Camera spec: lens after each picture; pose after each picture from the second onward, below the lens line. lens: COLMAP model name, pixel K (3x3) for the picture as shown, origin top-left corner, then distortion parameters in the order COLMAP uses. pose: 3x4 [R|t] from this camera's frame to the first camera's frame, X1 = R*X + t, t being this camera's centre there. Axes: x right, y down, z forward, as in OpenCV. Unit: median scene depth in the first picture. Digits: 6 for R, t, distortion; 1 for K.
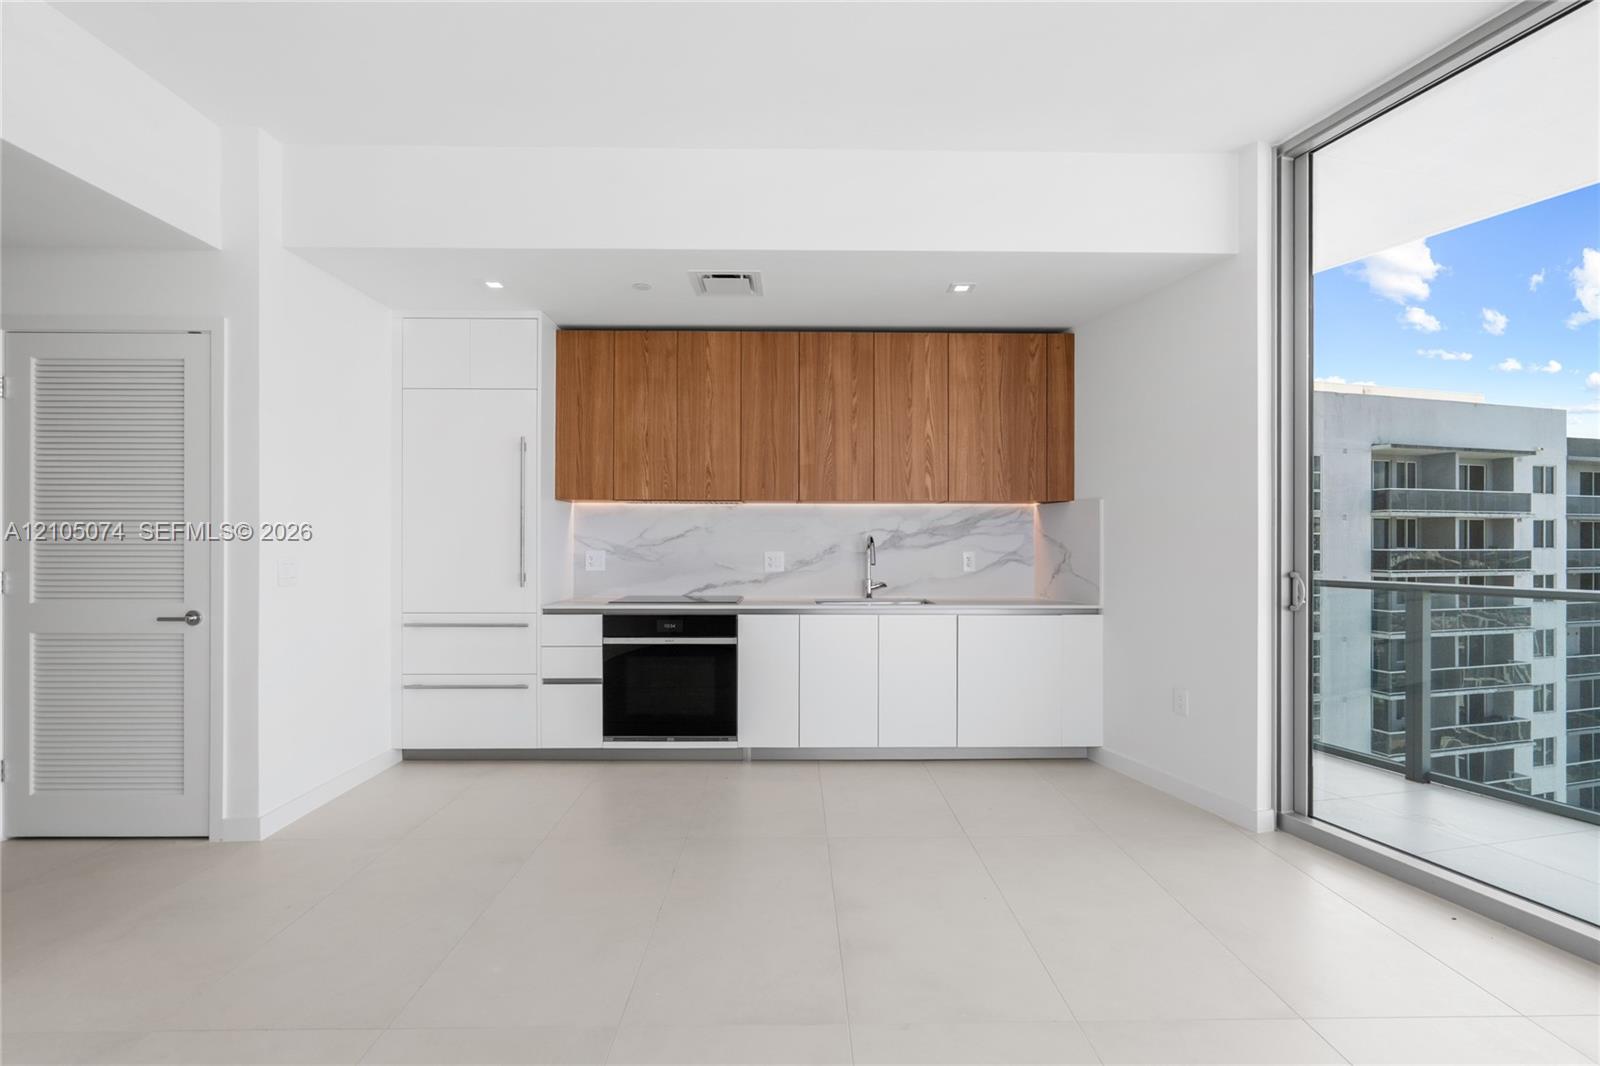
lens RADIAL K [[713.2, 0, 799.8], [0, 713.2, 541.1], [0, 0, 1]] dist [0.000147, 0.000469]
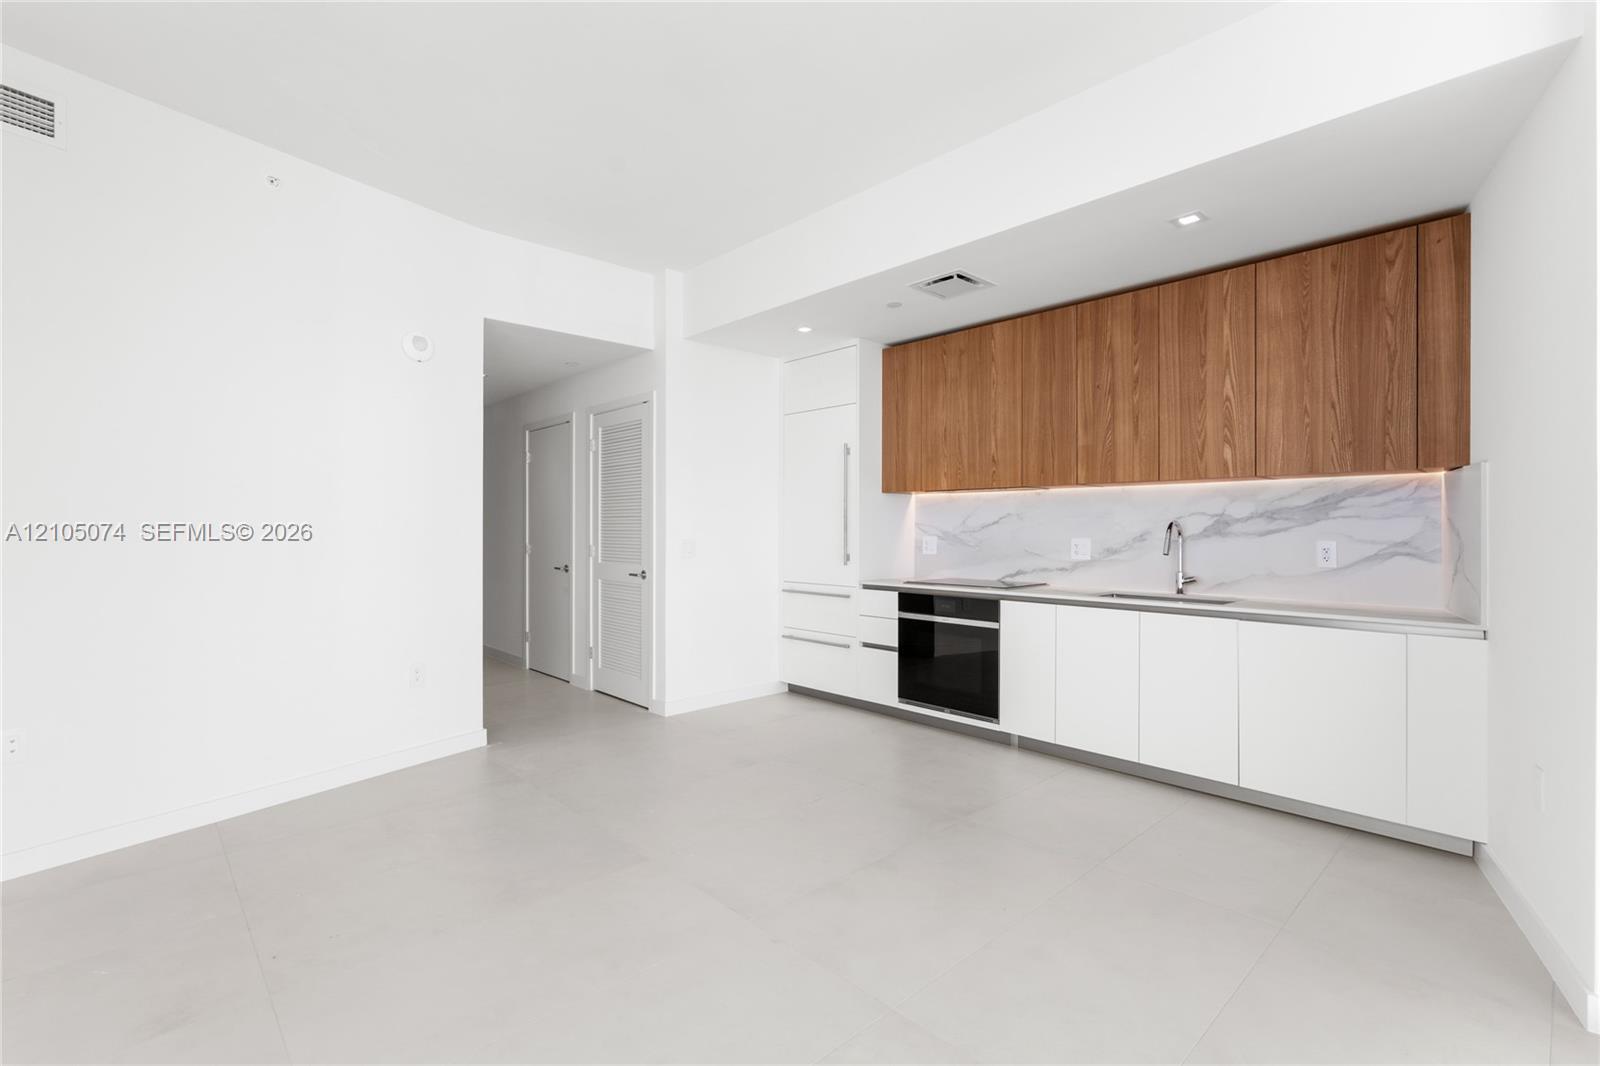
lens RADIAL K [[725.5, 0, 826.7], [0, 725.5, 528.9], [0, 0, 1]] dist [0.001470, 0.000643]
pose [[0.689977, -0.000512, -0.723831, 0.462708], [0.002142, 0.999997, 0.001334, -0.000250], [0.723828, -0.002471, 0.689976, 0.102206]]
